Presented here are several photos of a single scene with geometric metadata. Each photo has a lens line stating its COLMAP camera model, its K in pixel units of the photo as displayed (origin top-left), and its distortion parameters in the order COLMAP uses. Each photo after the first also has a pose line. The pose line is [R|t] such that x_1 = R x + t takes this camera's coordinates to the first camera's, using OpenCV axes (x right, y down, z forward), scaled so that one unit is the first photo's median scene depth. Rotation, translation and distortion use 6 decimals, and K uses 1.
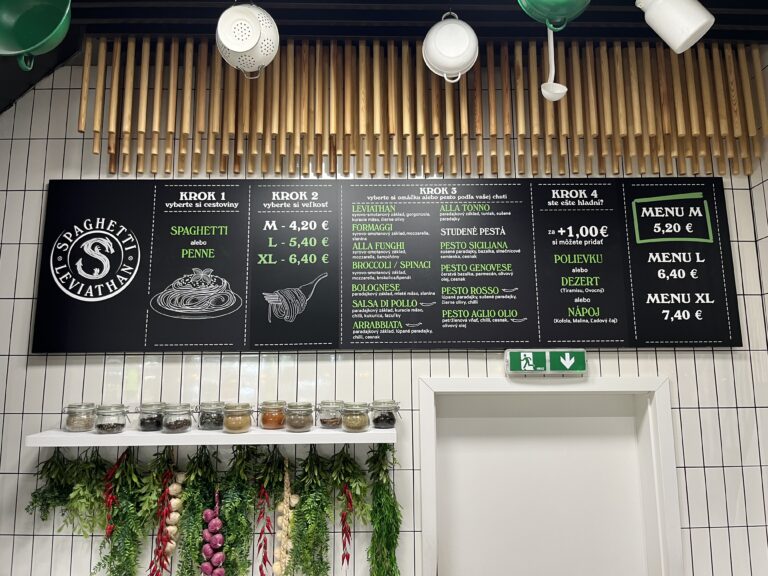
lens RADIAL K [[586.3, 0, 384.6], [0, 586.3, 284.5], [0, 0, 1]] dist [0.061414, -0.090289]
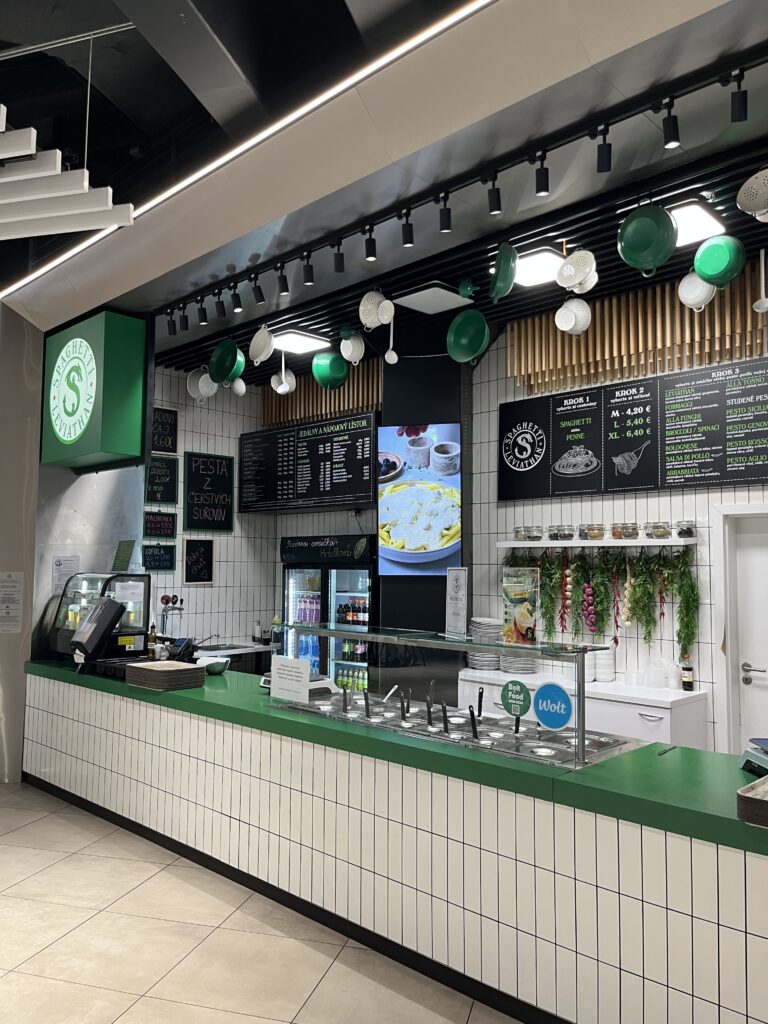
lens RADIAL K [[781.7, 0, 382.7], [0, 781.7, 515.3], [0, 0, 1]] dist [0.061414, -0.090289]
pose [[0.705915, -0.034576, -0.707452, 0.857574], [0.101455, 0.993444, 0.052680, -0.004766], [0.700993, -0.108962, 0.704796, -0.959910]]
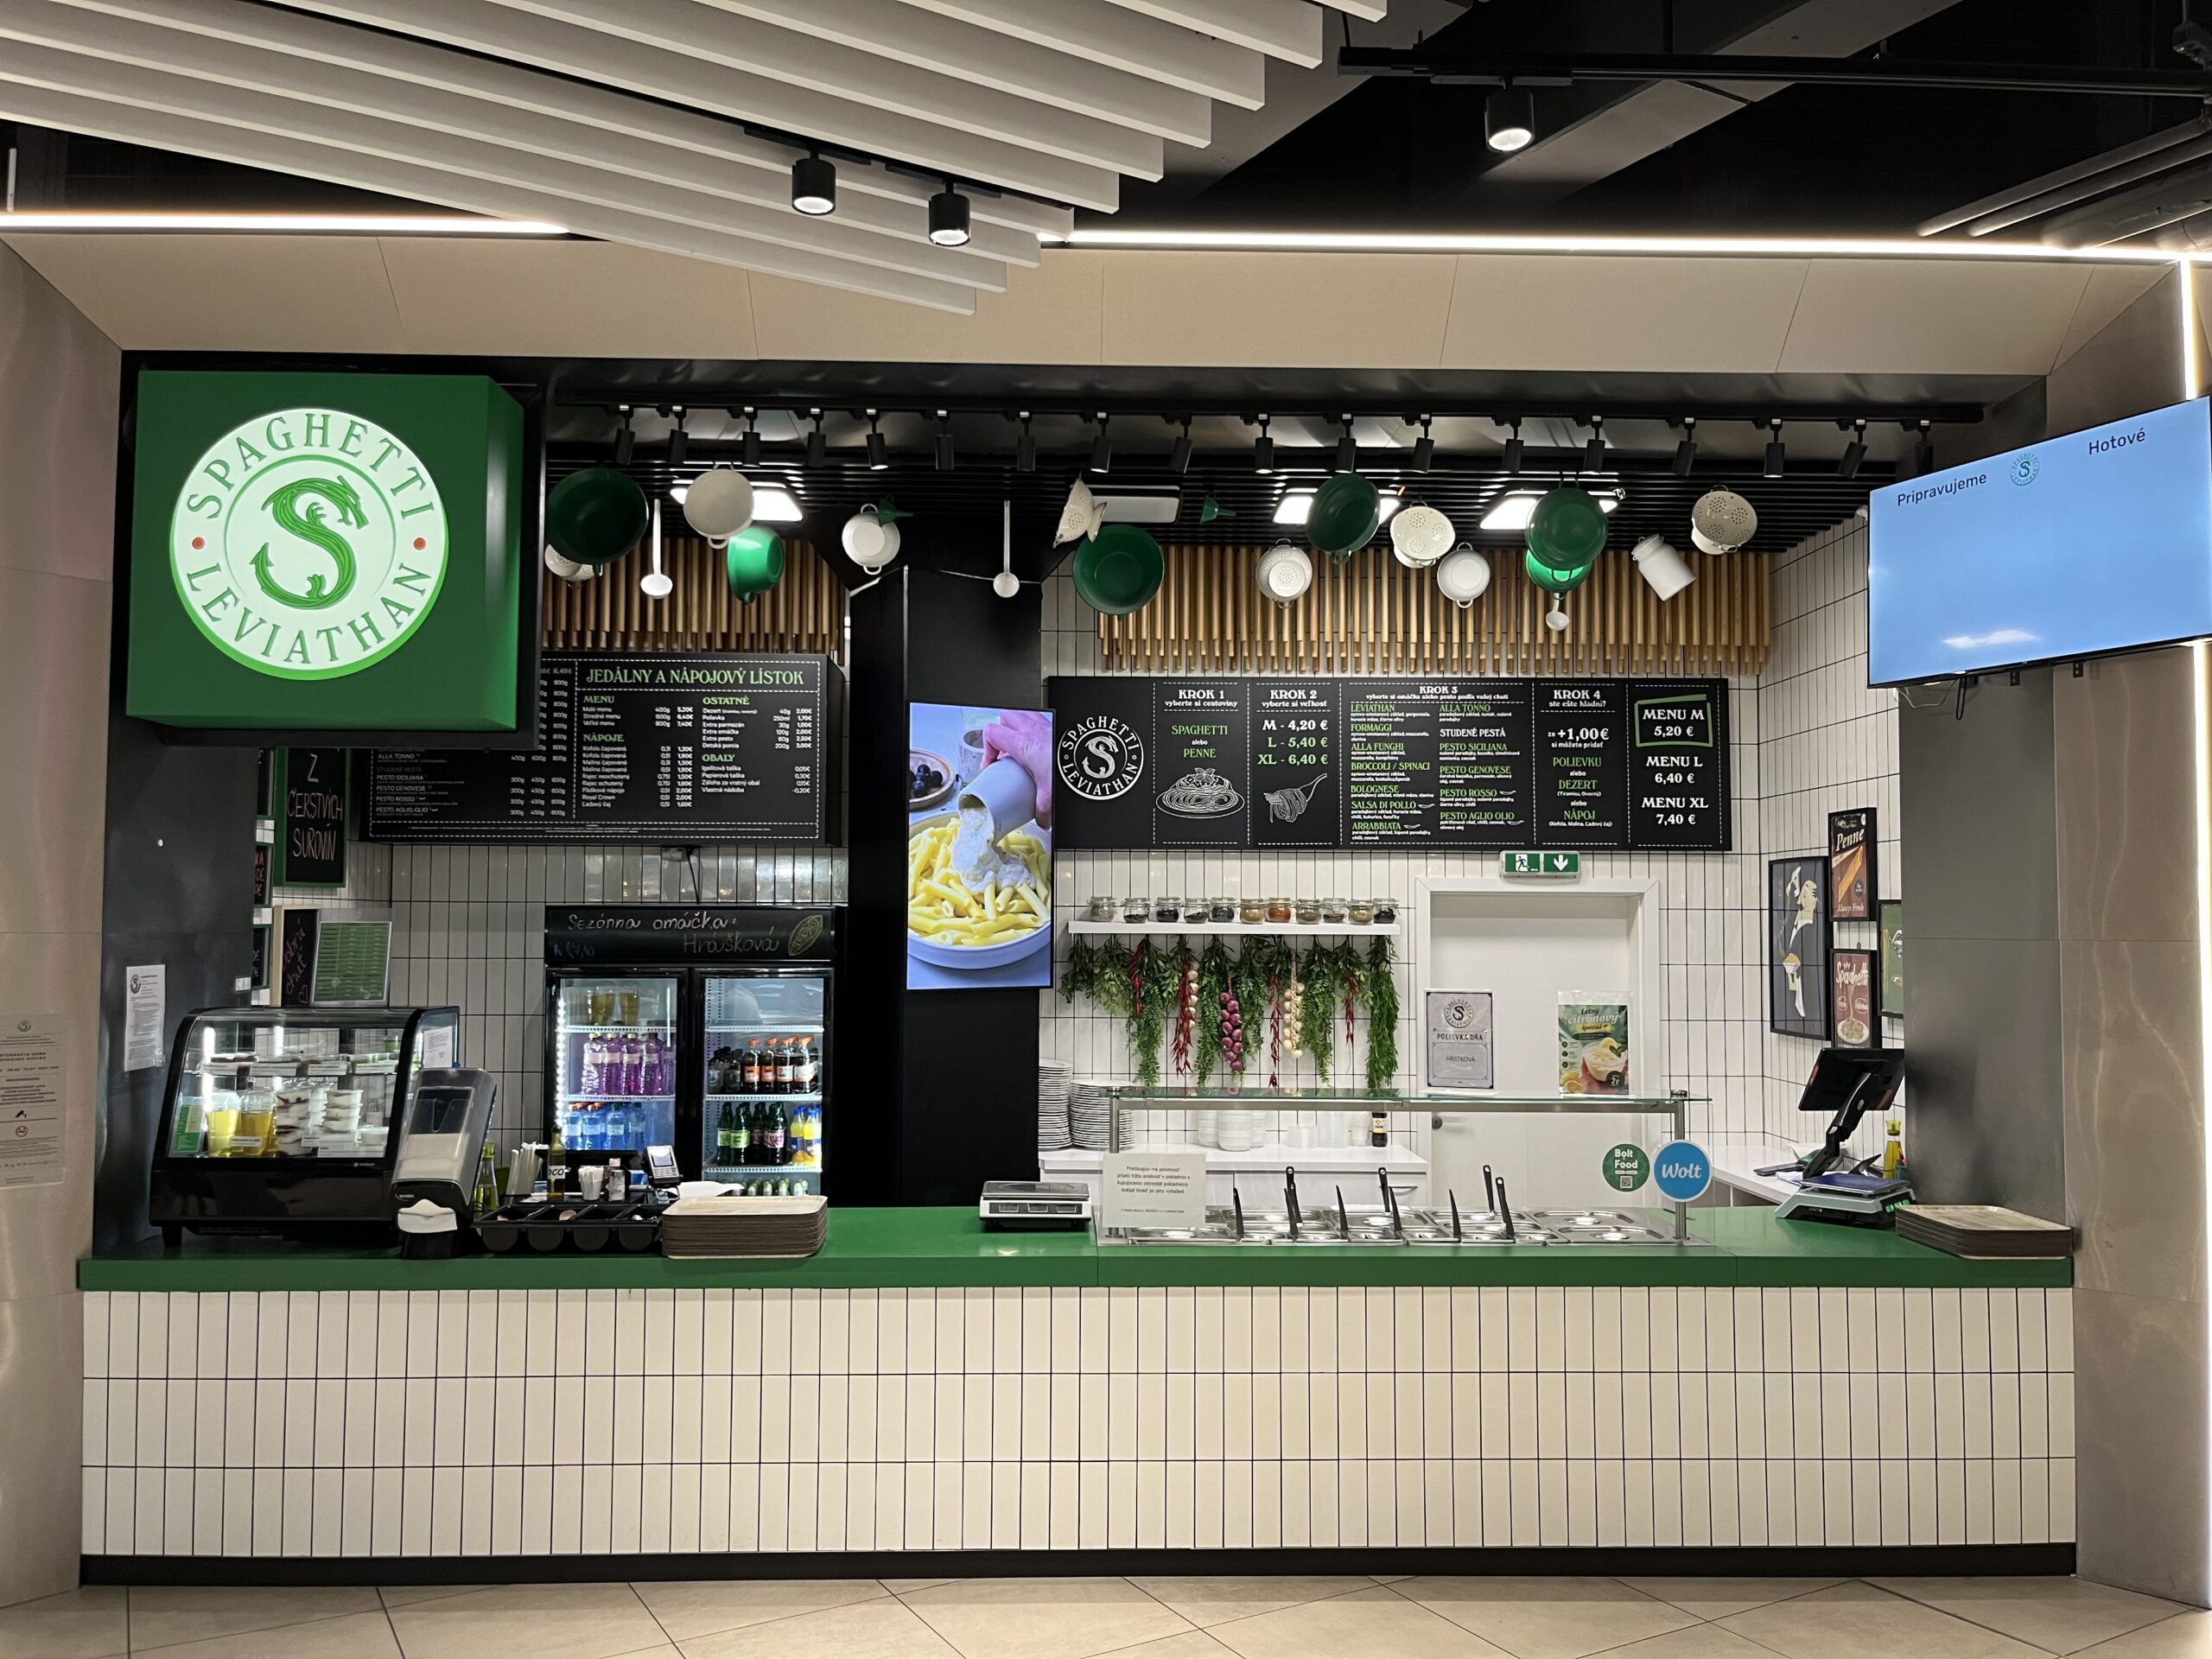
lens RADIAL K [[1705.4, 0, 1104.8], [0, 1705.4, 847.8], [0, 0, 1]] dist [0.102938, -0.163315]
pose [[0.999800, 0.011493, 0.016396, -0.527244], [-0.013362, 0.992821, 0.118864, -0.238096], [-0.014912, -0.119059, 0.992775, -1.930303]]
